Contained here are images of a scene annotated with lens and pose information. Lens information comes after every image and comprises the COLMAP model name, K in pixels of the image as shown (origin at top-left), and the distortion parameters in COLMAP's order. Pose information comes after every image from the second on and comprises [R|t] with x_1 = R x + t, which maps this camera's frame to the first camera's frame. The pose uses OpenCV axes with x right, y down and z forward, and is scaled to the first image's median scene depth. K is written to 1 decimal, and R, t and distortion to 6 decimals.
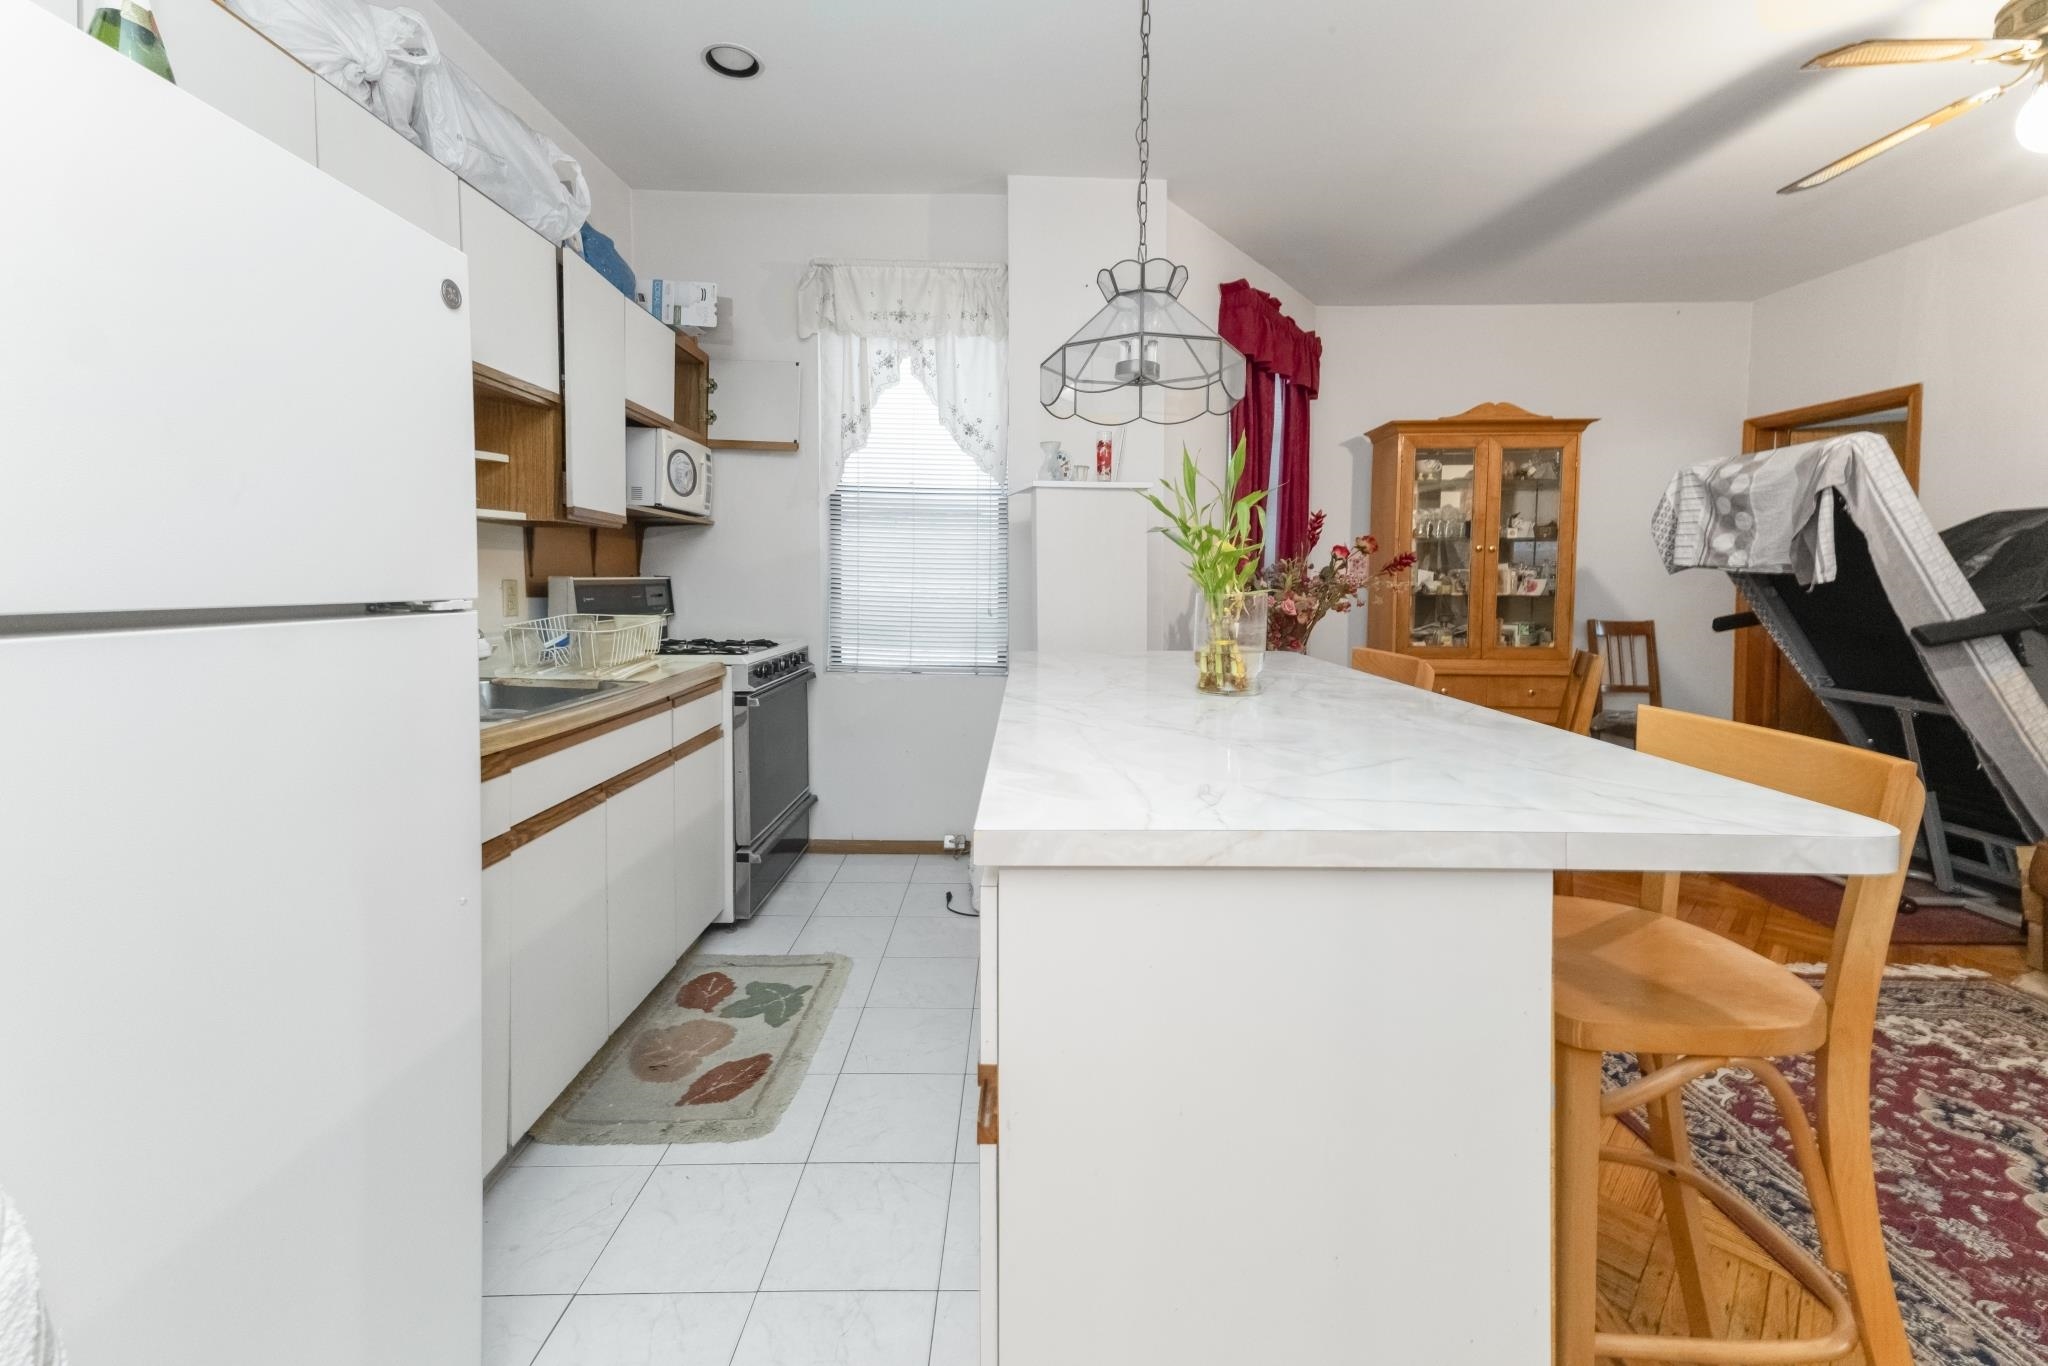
lens RADIAL K [[835.8, 0, 1023.6], [0, 835.8, 613.2], [0, 0, 1]] dist [0.036157, -0.003066]
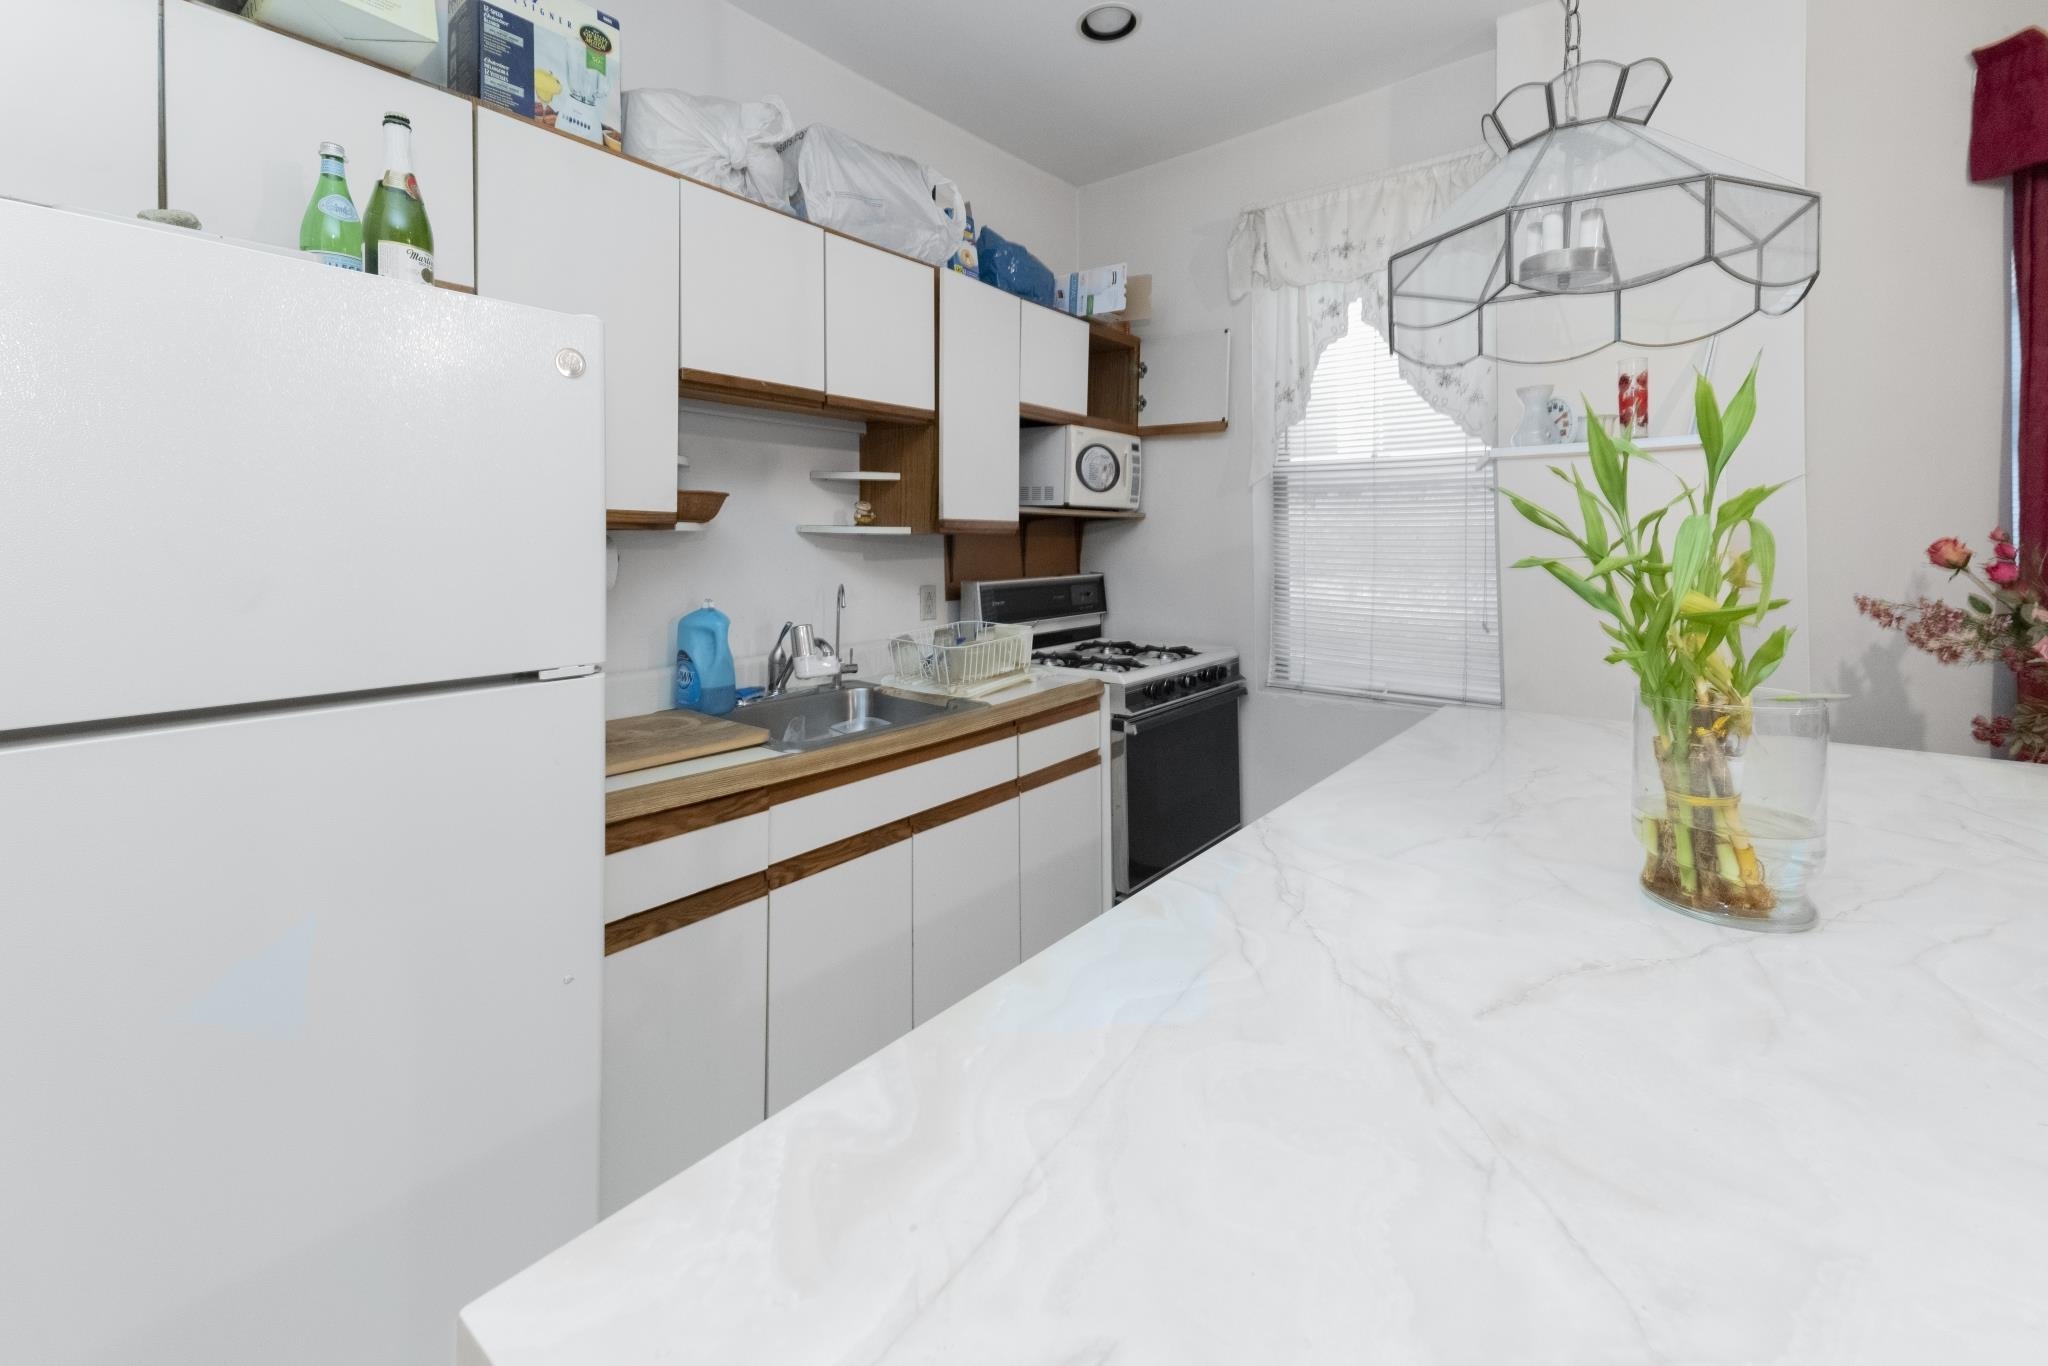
lens RADIAL K [[862.5, 0, 1020.3], [0, 862.5, 539.4], [0, 0, 1]] dist [0.029682, -0.000086]
pose [[0.777045, -0.013431, -0.629301, 0.133530], [-0.014069, 0.999152, -0.038697, -0.046393], [0.629287, 0.038923, 0.776197, 0.189846]]
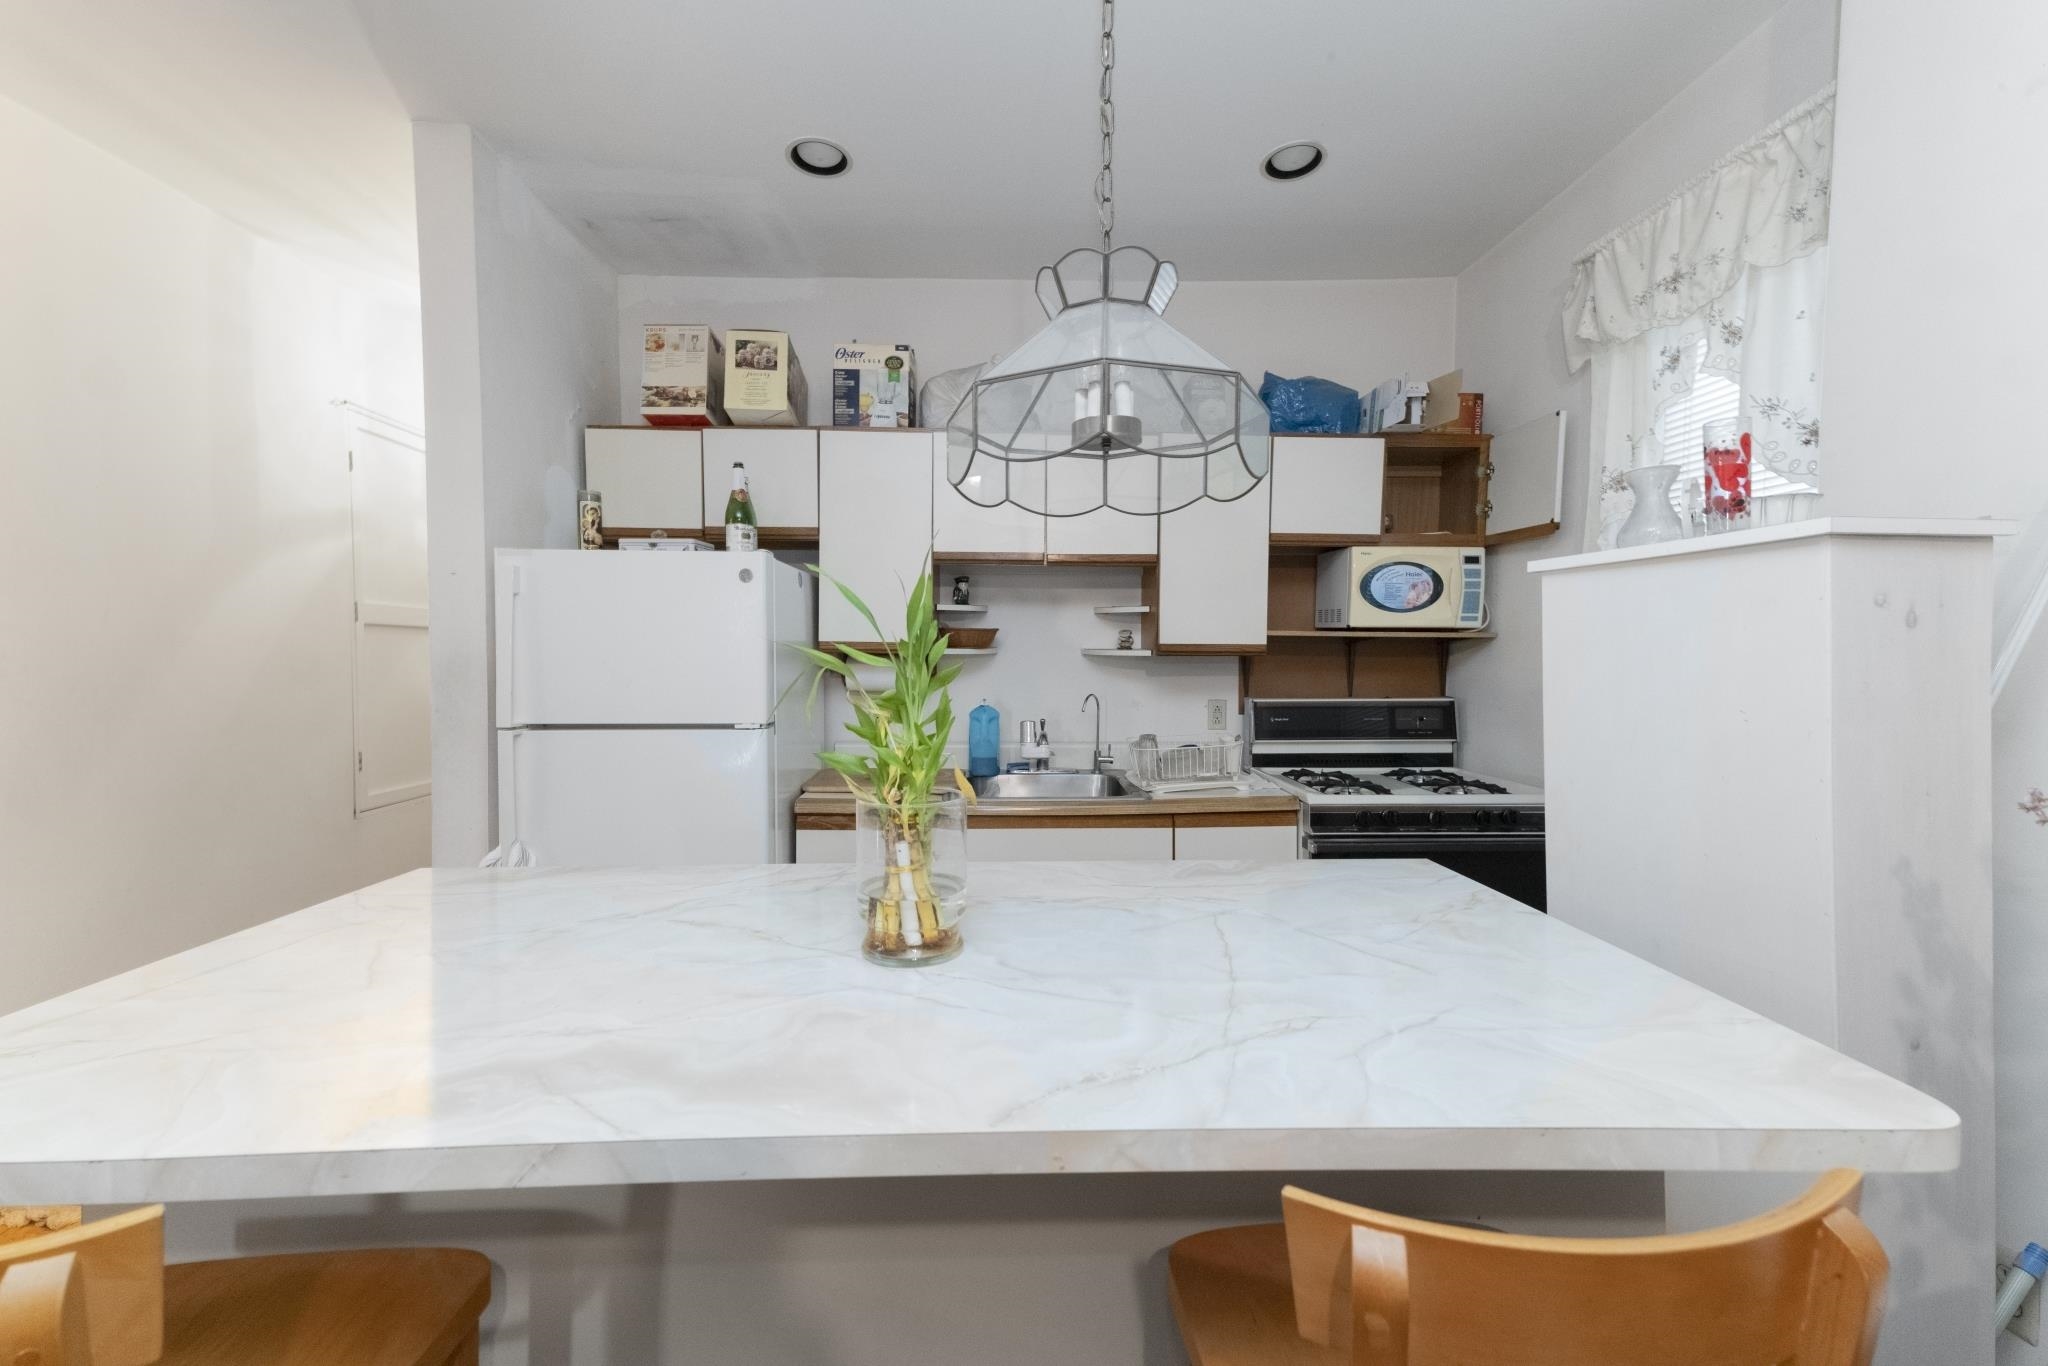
lens RADIAL K [[814.0, 0, 1018.7], [0, 814.0, 672.4], [0, 0, 1]] dist [0.028260, 0.000199]
pose [[0.025336, 0.017087, -0.999533, 0.457784], [-0.042504, 0.998968, 0.016000, -0.069762], [0.998775, 0.042078, 0.026037, 0.558942]]
